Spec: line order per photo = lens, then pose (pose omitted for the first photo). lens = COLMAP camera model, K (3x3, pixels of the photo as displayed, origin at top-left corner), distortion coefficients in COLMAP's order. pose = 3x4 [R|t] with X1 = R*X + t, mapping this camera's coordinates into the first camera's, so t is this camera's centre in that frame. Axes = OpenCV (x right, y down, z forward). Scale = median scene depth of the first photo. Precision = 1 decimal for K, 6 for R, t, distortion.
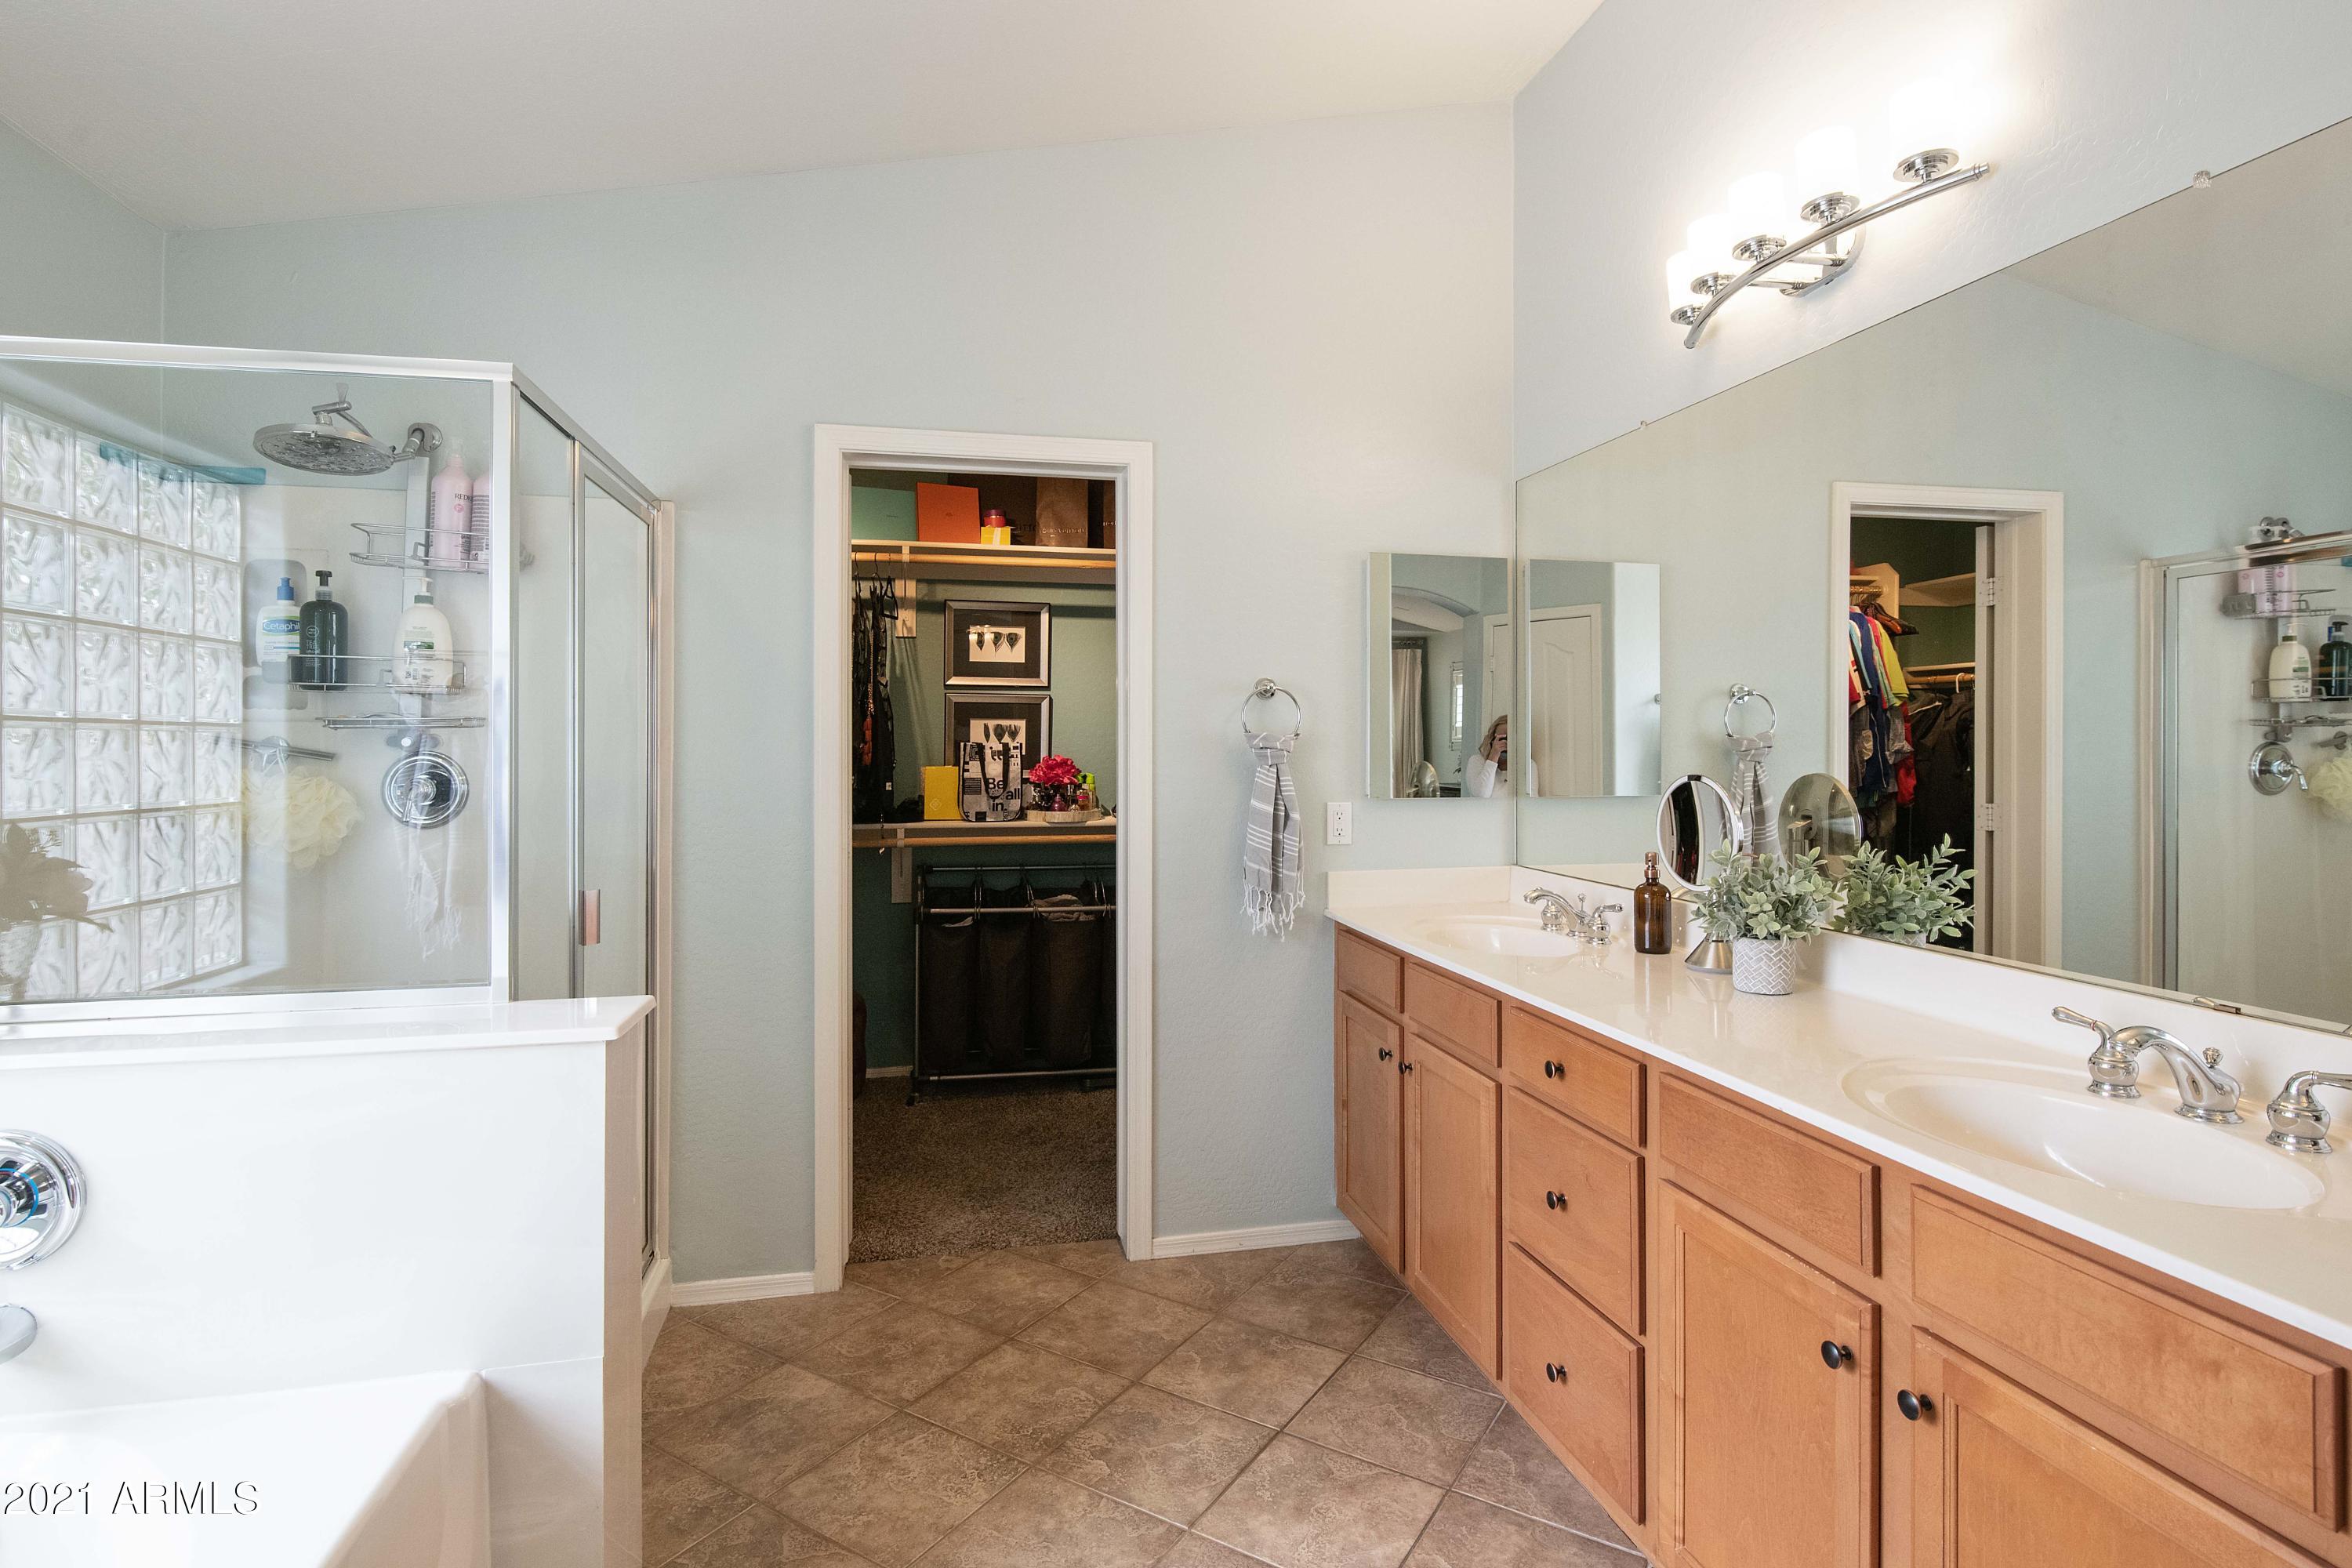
lens RADIAL K [[1142.0, 0, 1218.7], [0, 1142.0, 727.4], [0, 0, 1]] dist [-0.003199, -0.001613]
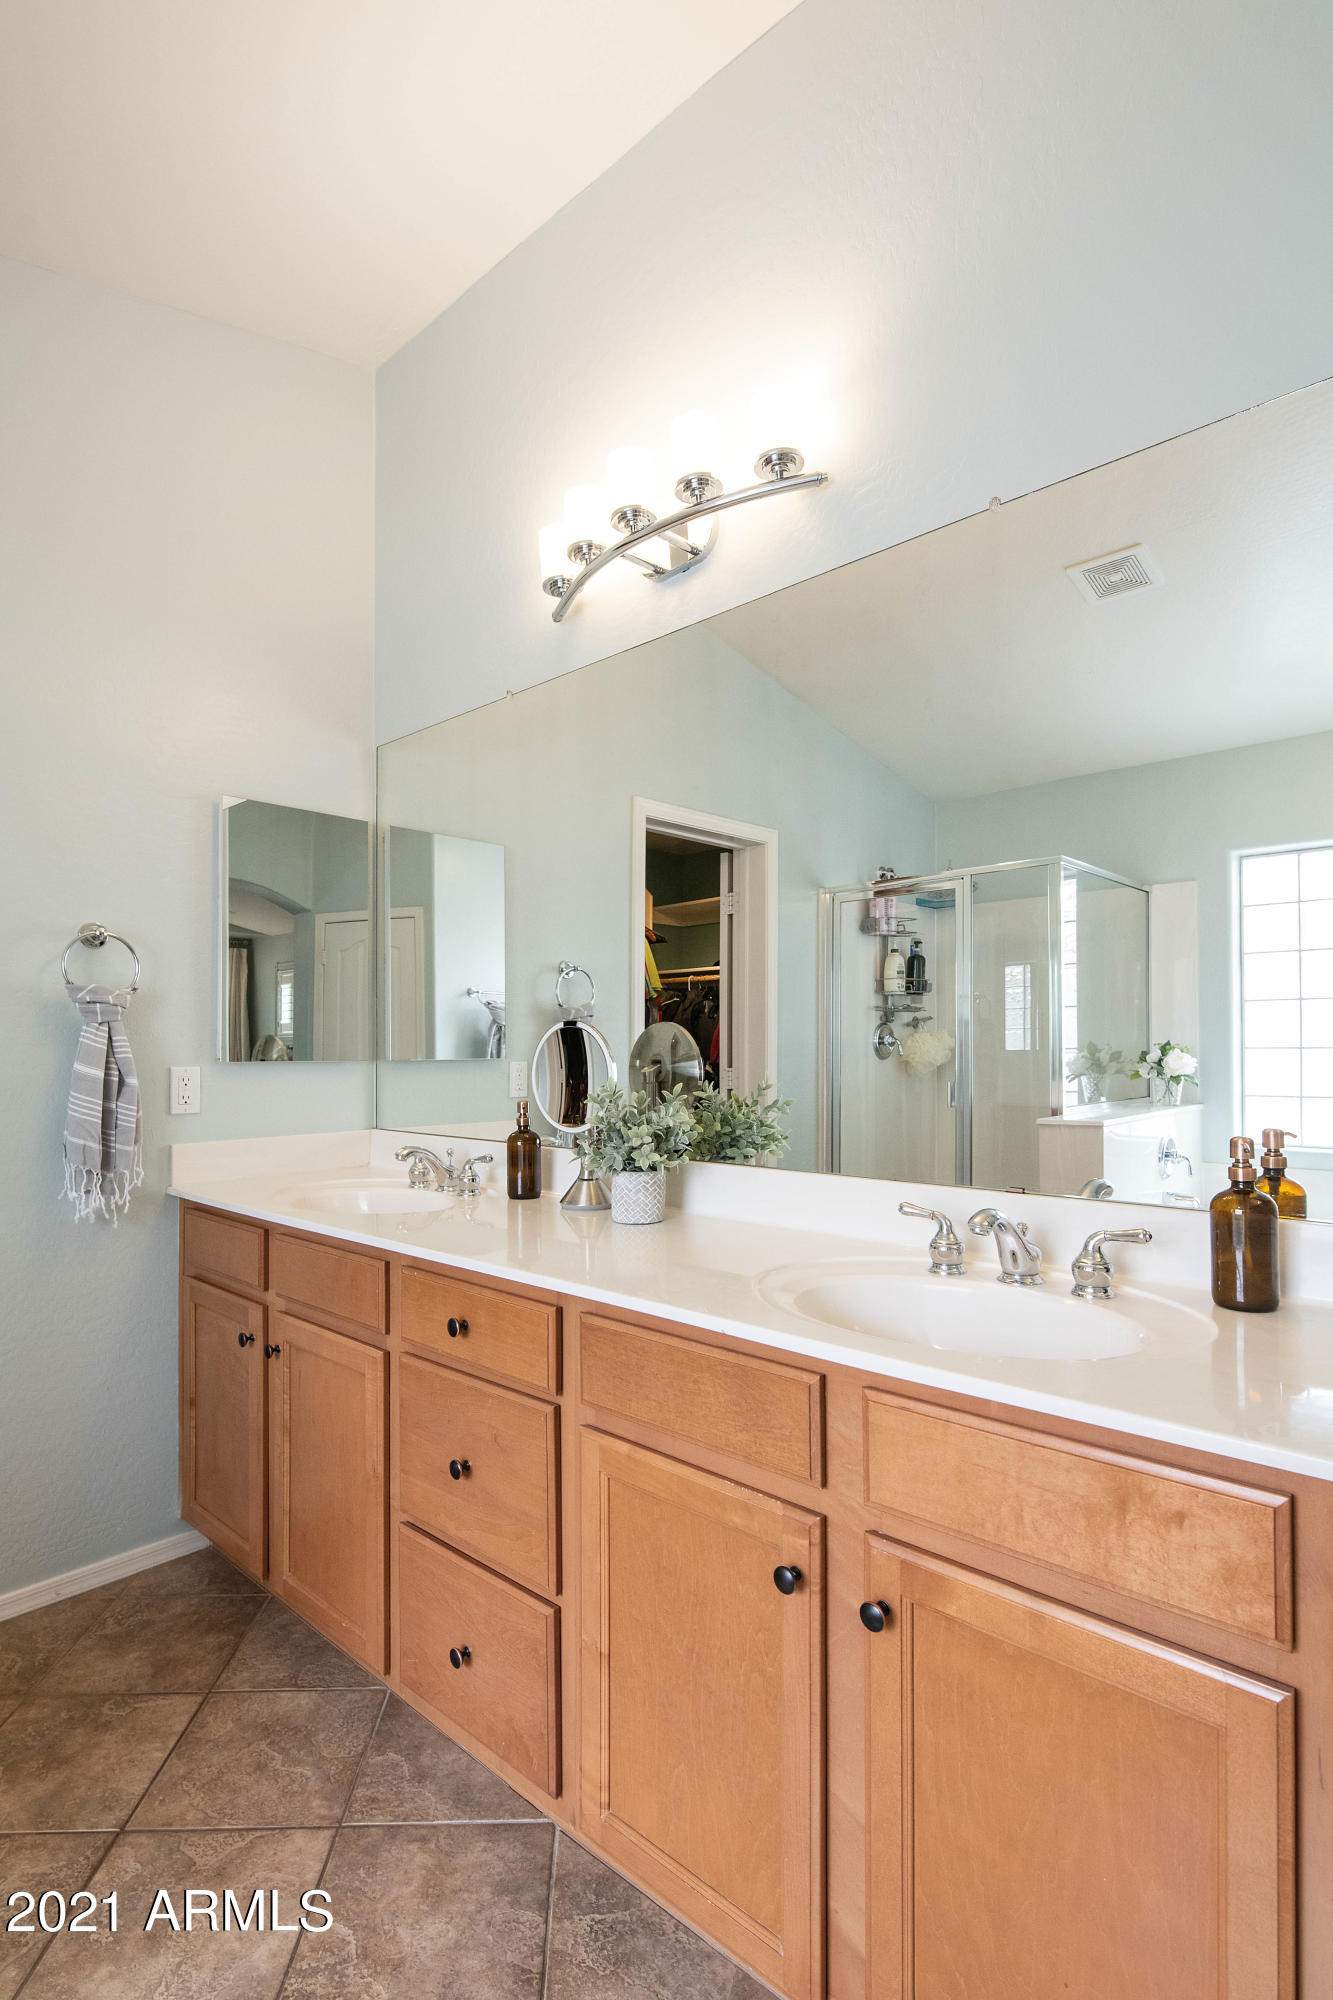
lens RADIAL K [[971.1, 0, 622.0], [0, 971.1, 1031.2], [0, 0, 1]] dist [-0.003199, -0.001613]
pose [[0.850355, 0.004491, 0.526191, -0.006139], [-0.001088, 0.999976, -0.006776, 0.057151], [-0.526209, 0.005189, 0.850340, 0.227672]]
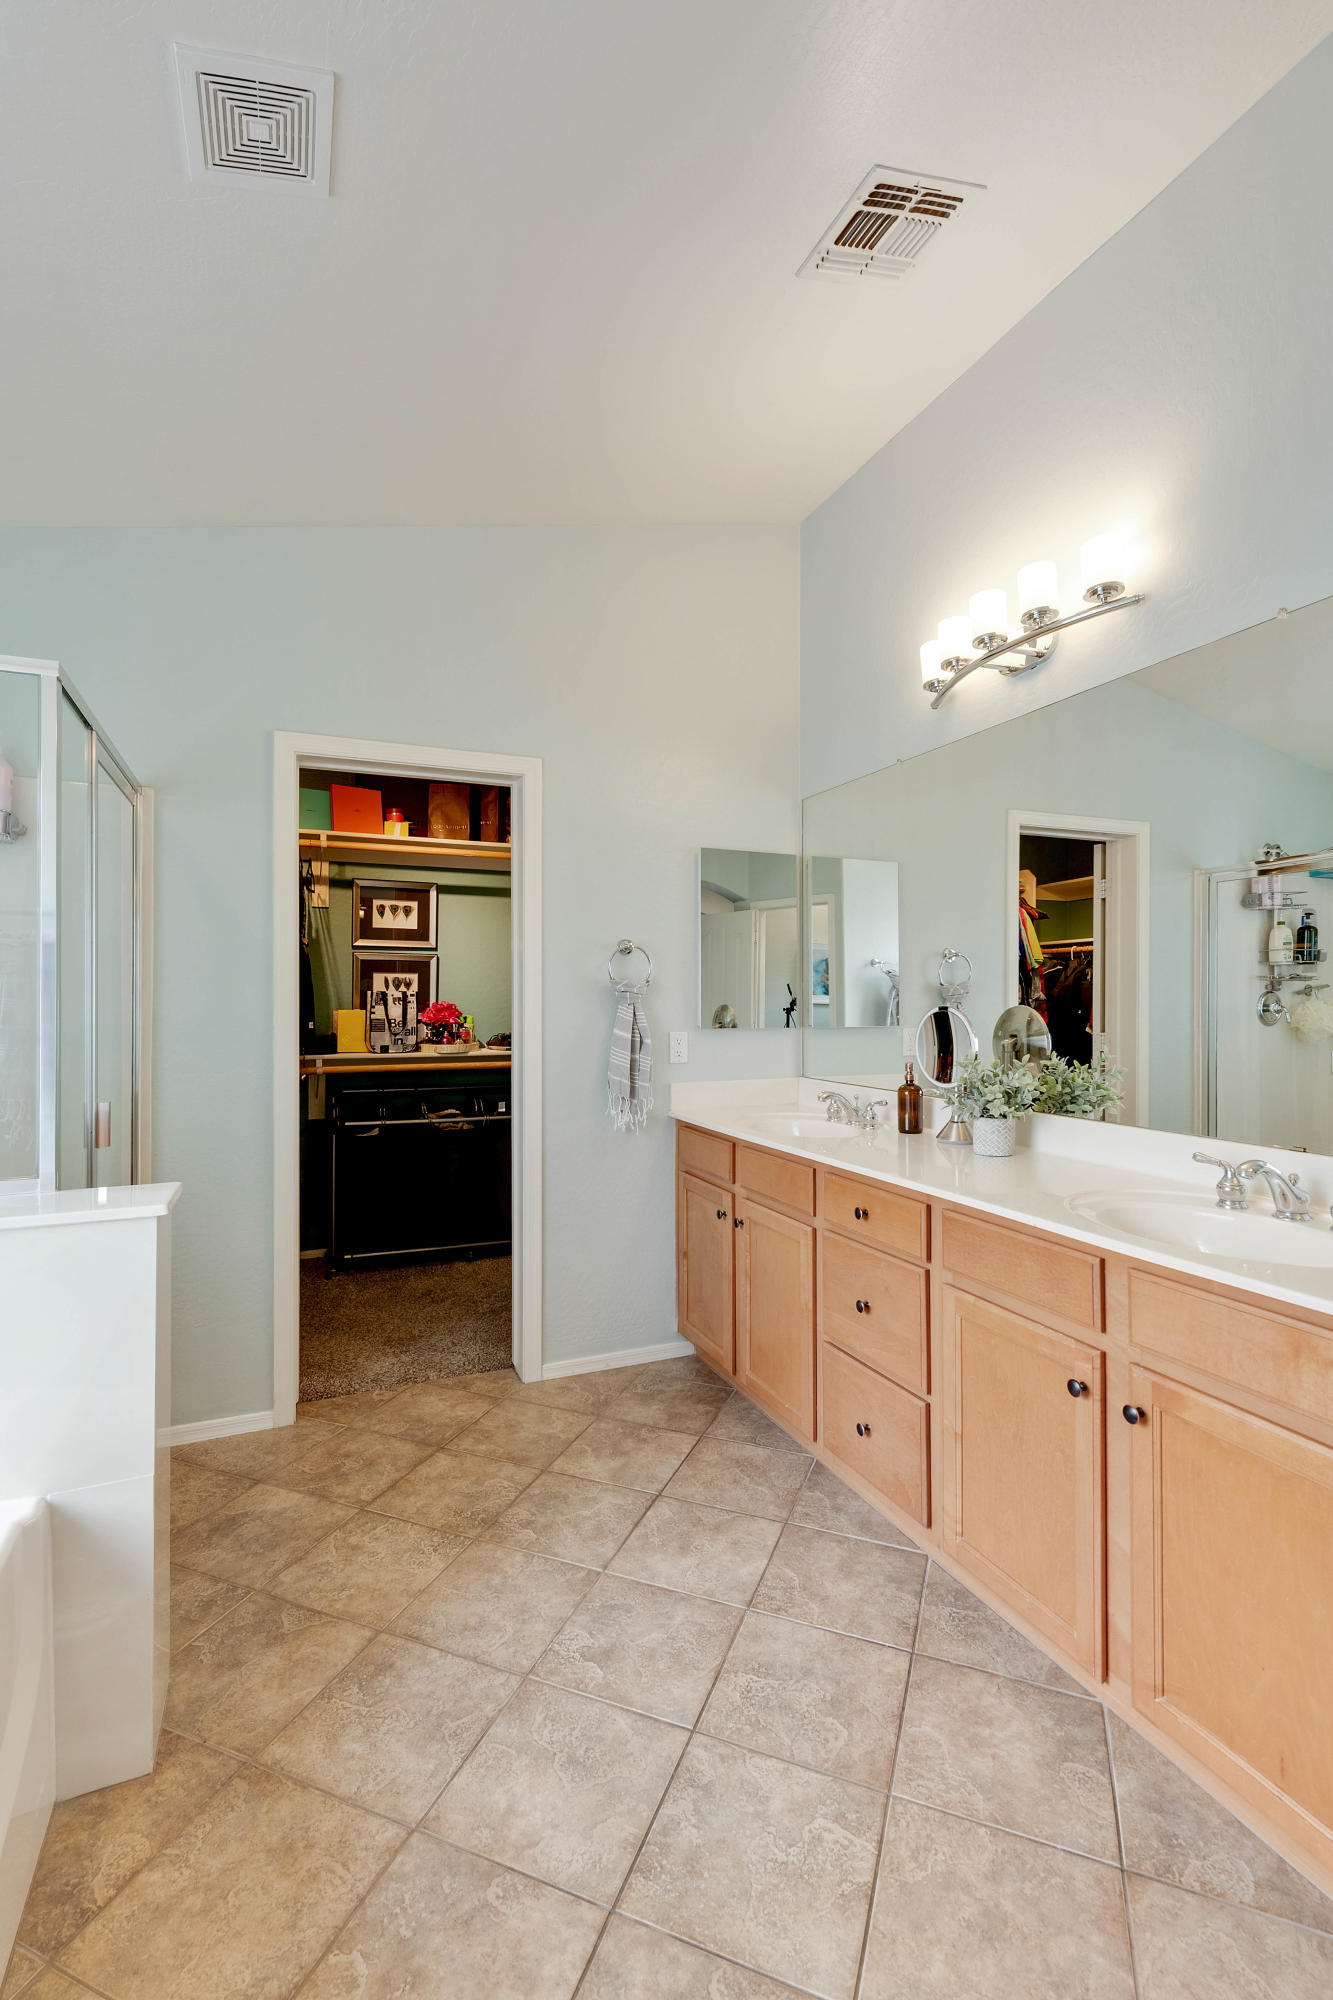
lens RADIAL K [[866.8, 0, 676.9], [0, 866.8, 986.6], [0, 0, 1]] dist [0.004393, 0.000875]
pose [[0.984875, 0.001616, 0.173261, -0.101141], [-0.001110, 0.999995, -0.003016, 0.020005], [-0.173265, 0.002778, 0.984871, -0.013952]]
